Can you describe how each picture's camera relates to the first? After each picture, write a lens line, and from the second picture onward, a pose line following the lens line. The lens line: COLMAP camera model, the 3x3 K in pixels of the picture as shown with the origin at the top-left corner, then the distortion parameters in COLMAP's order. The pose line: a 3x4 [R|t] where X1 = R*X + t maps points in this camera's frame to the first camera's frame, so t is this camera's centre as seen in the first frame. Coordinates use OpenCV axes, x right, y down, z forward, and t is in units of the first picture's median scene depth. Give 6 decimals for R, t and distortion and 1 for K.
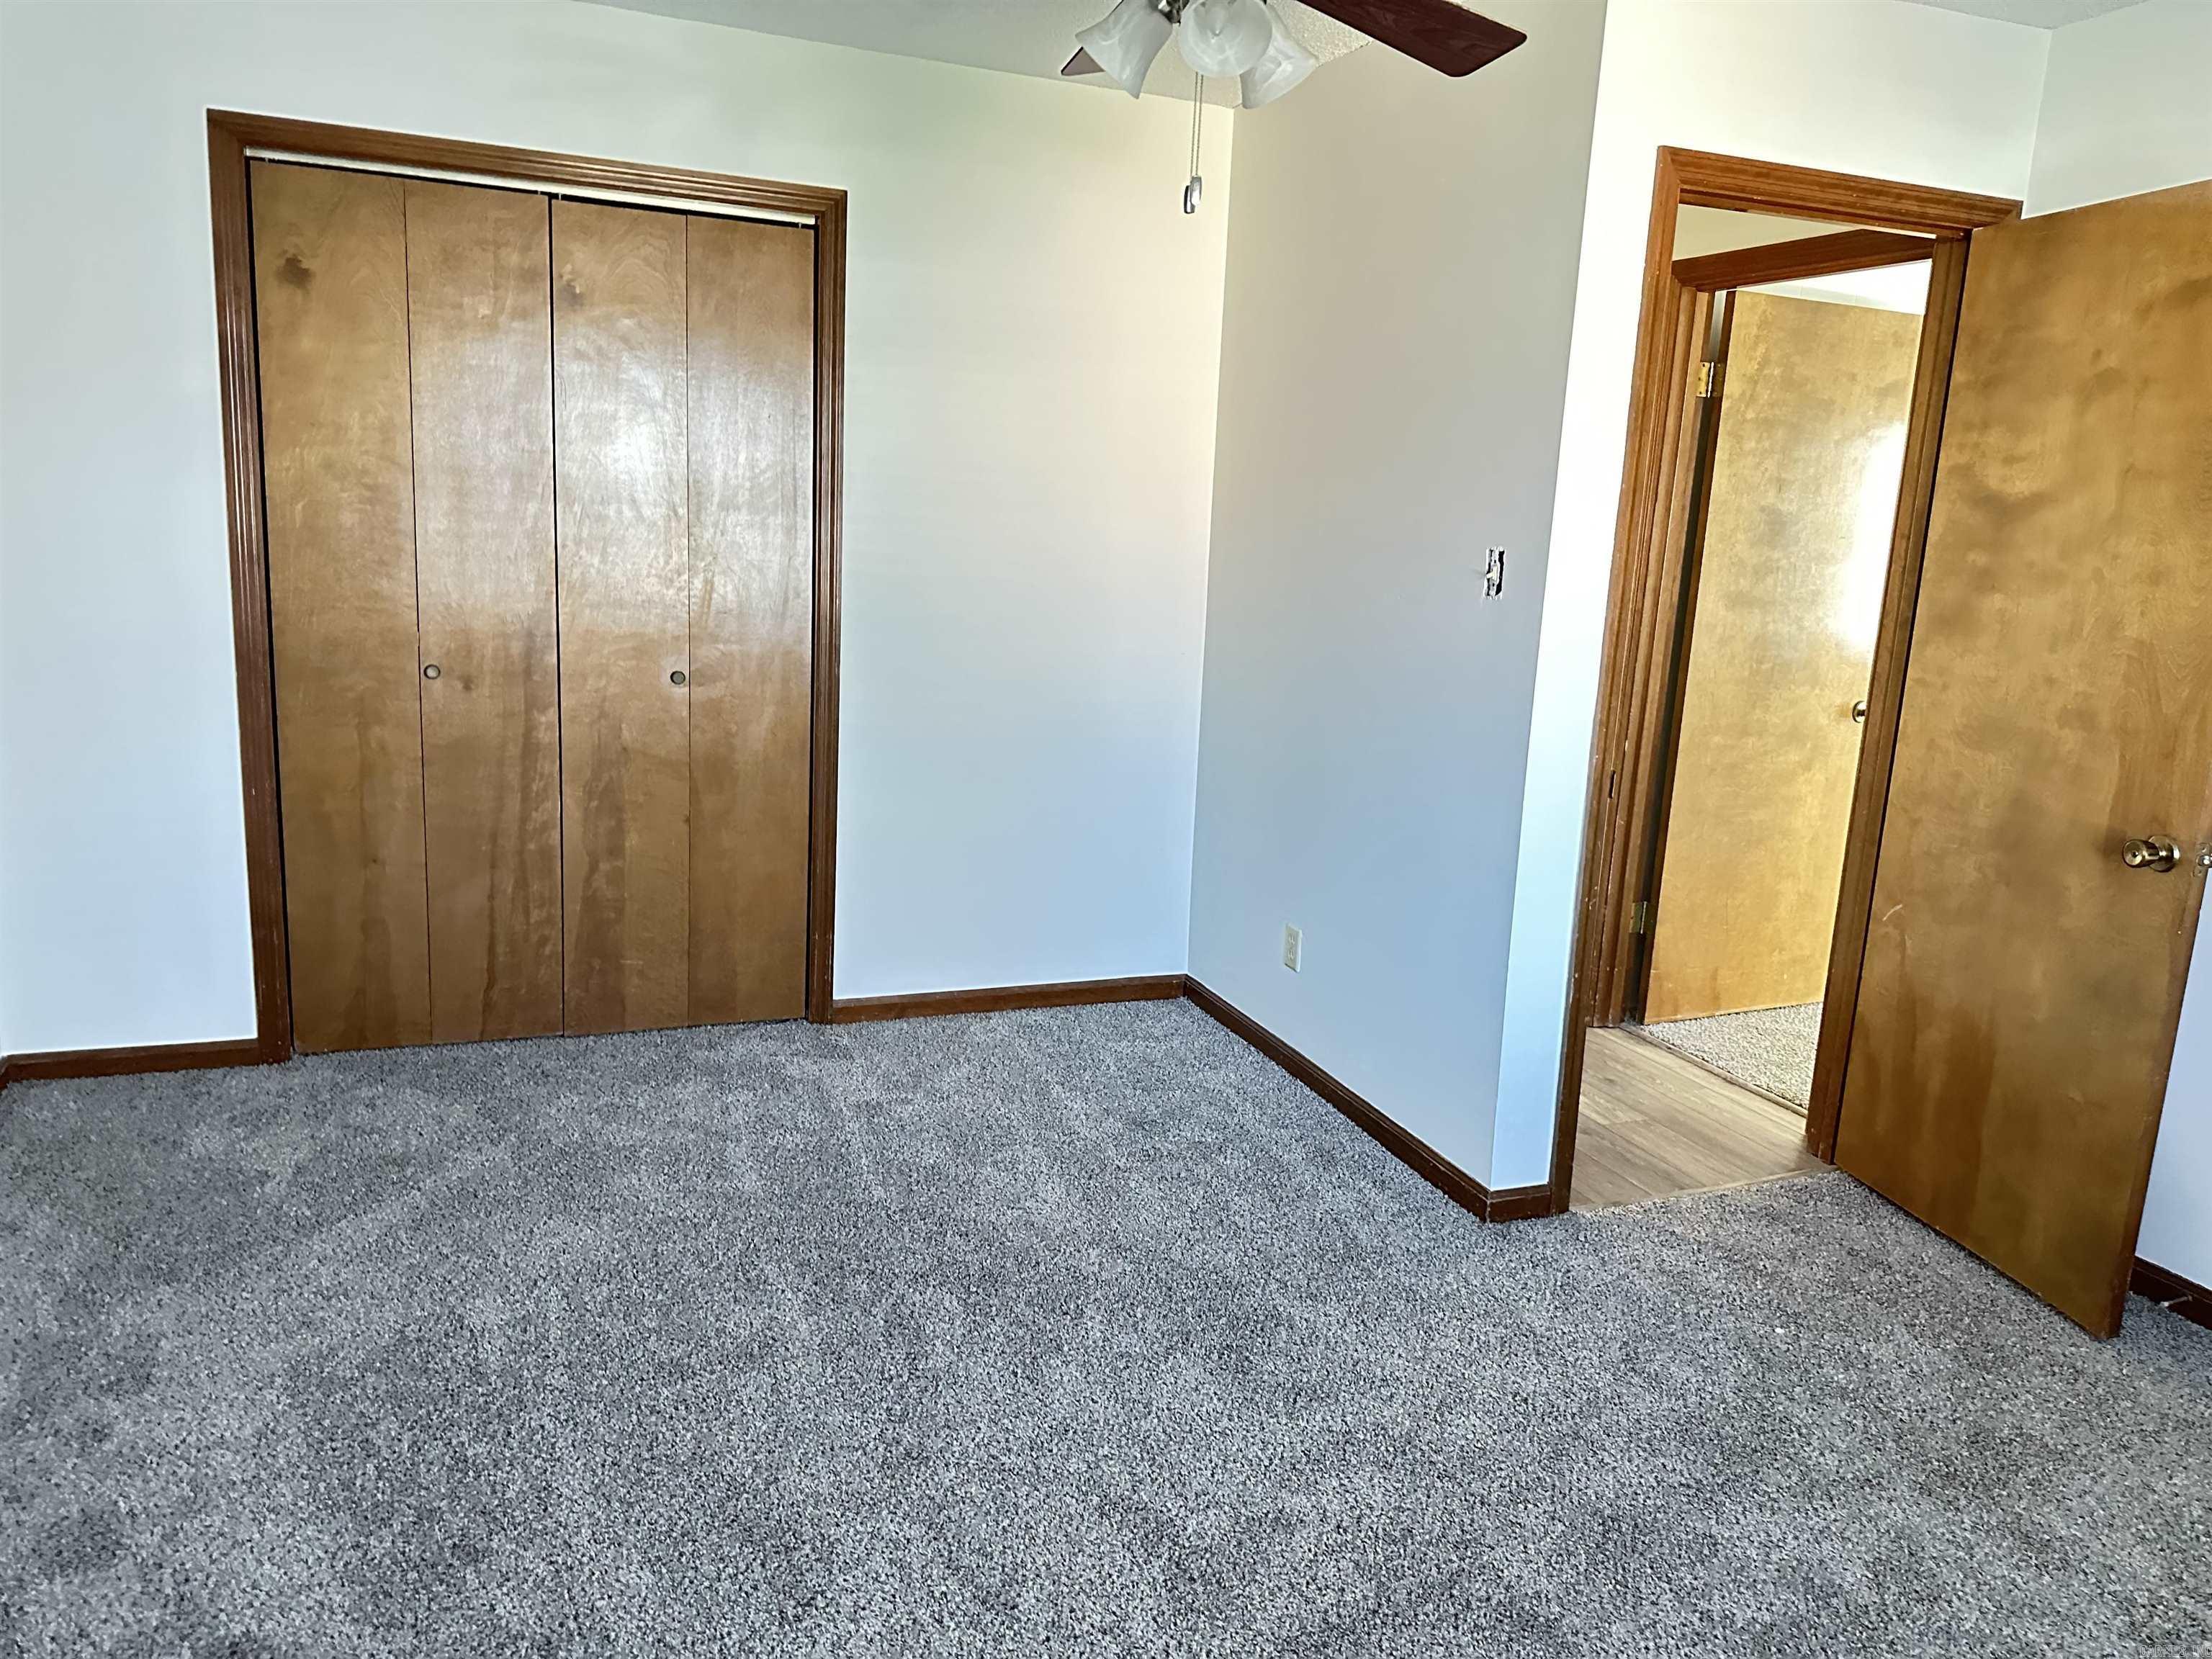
lens RADIAL K [[1547.8, 0, 1106.0], [0, 1547.8, 829.5], [0, 0, 1]] dist [0.085125, -0.103535]
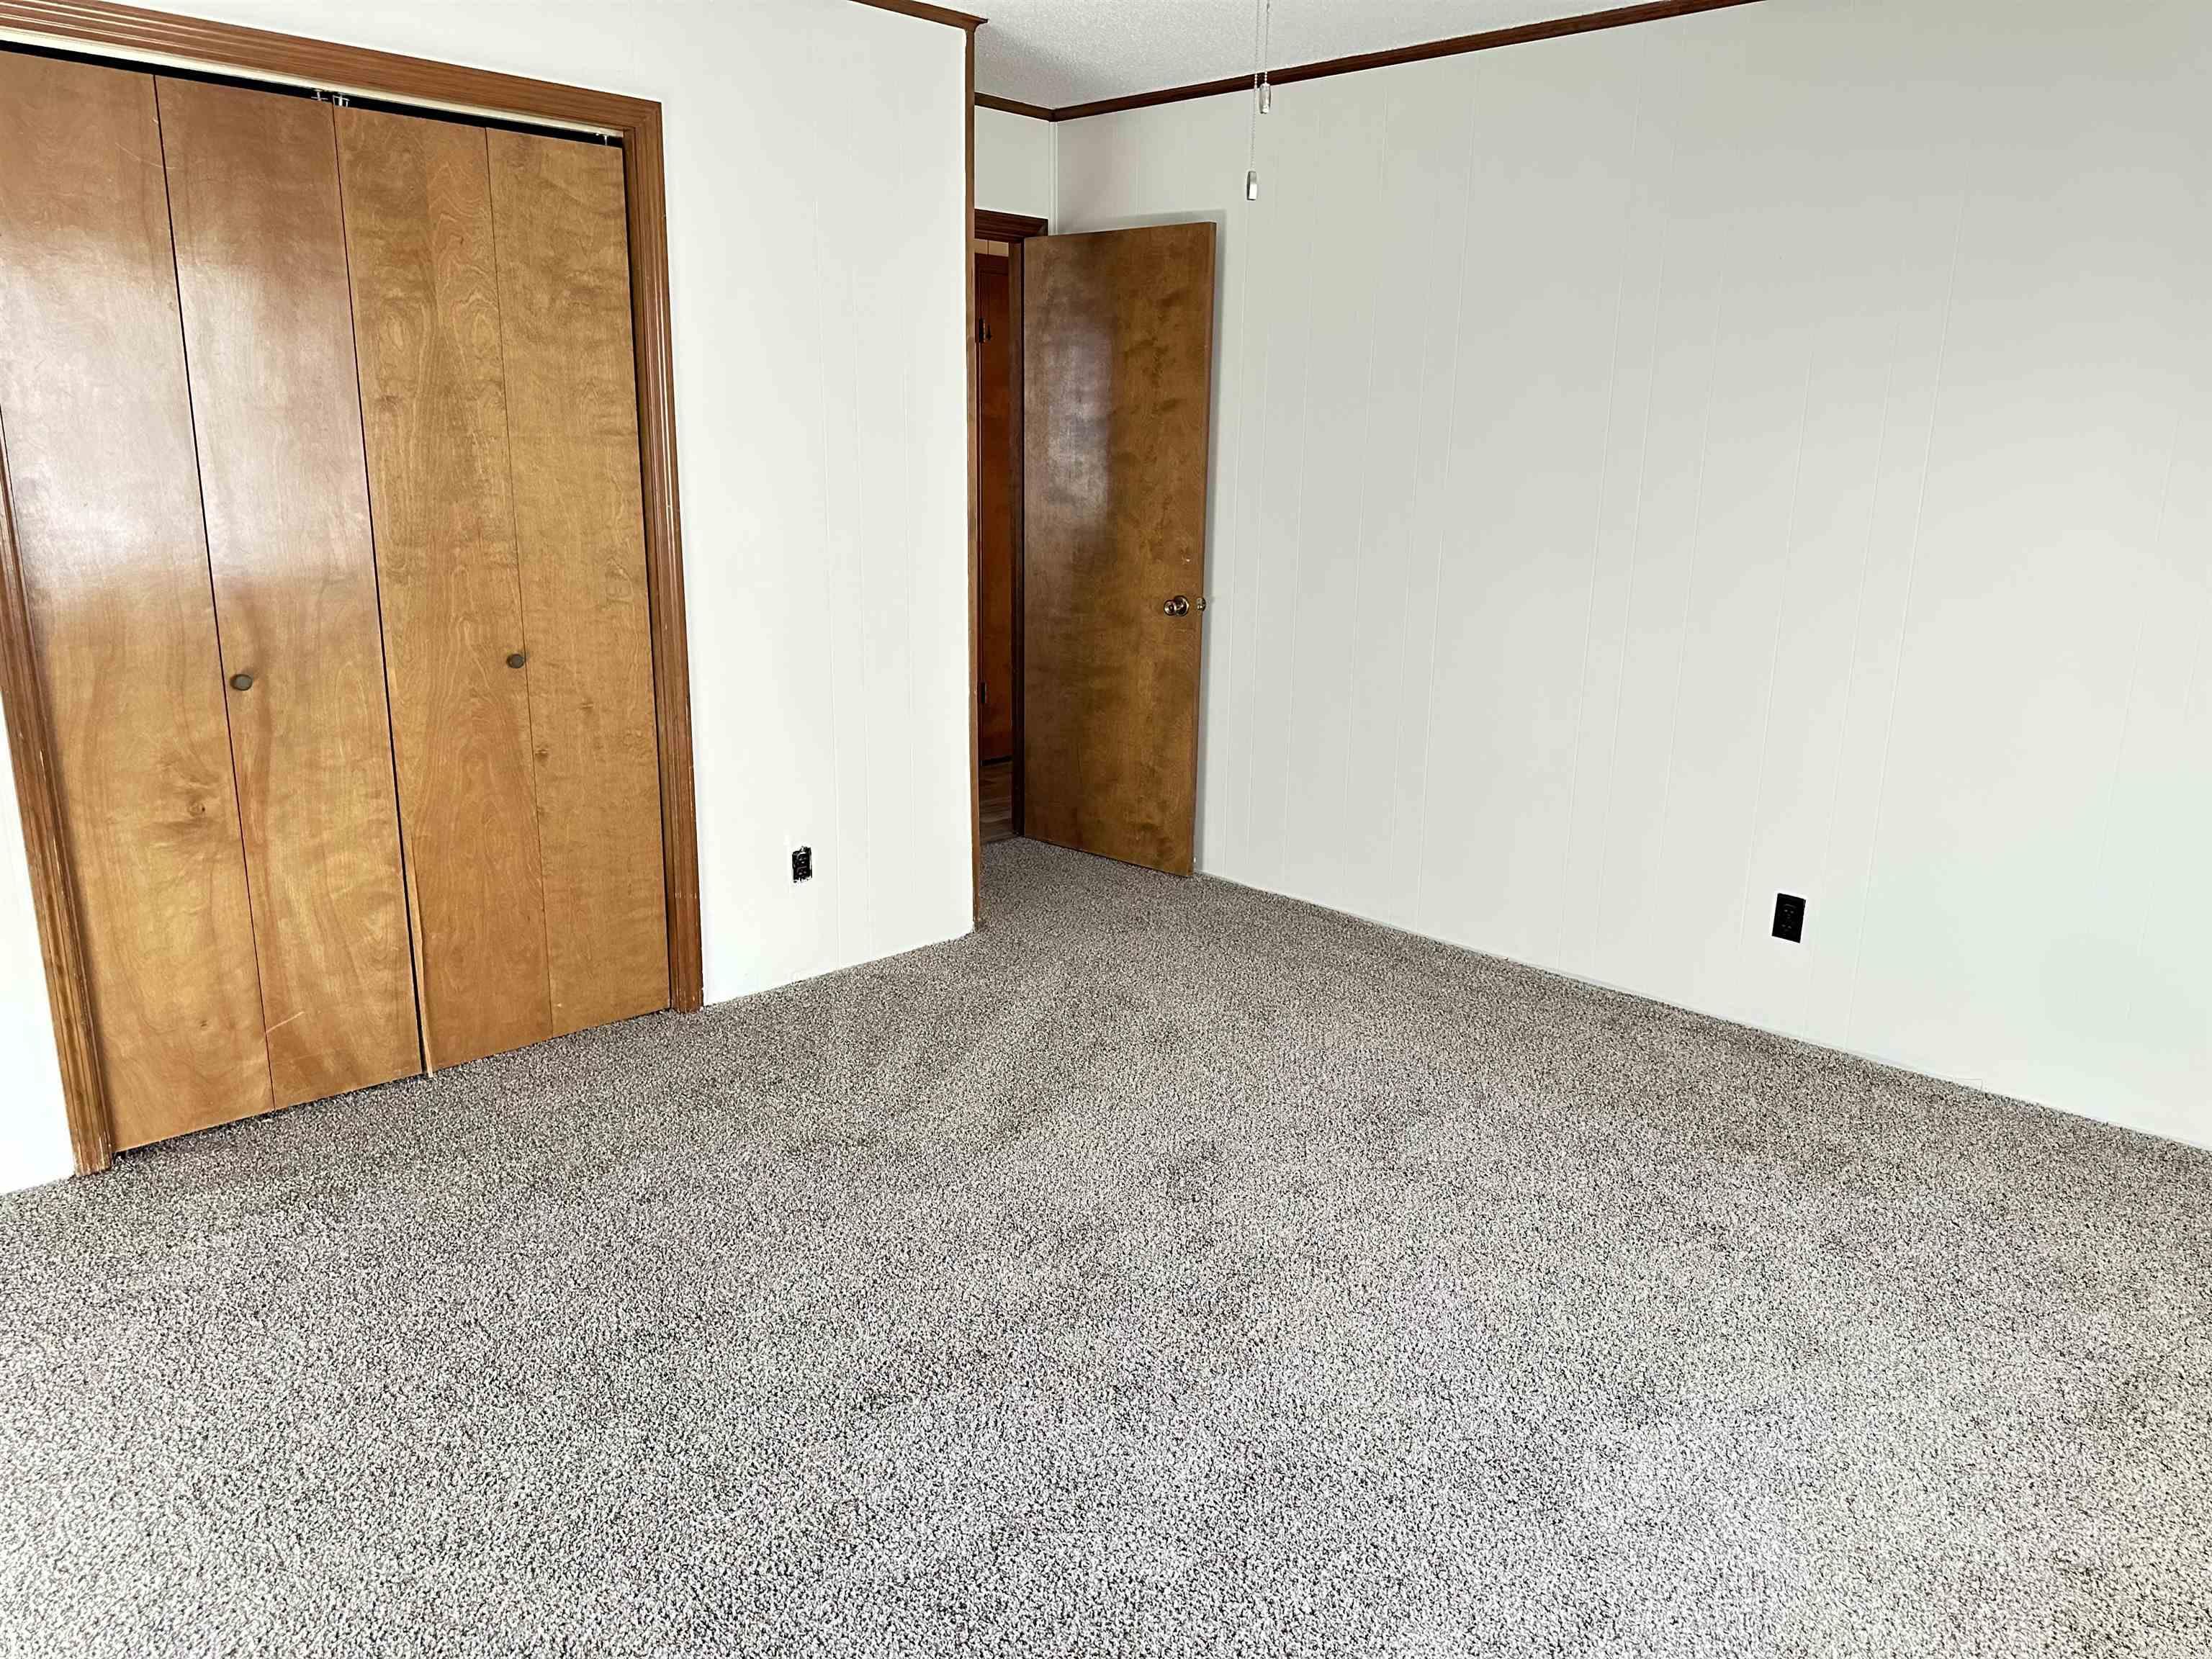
lens RADIAL K [[1547.8, 0, 1106.0], [0, 1547.8, 829.5], [0, 0, 1]] dist [0.085125, -0.103535]
pose [[0.917518, -0.126742, 0.376957, -0.044384], [0.106317, 0.991530, 0.074599, 0.023709], [-0.383219, -0.028369, 0.923222, -0.124870]]
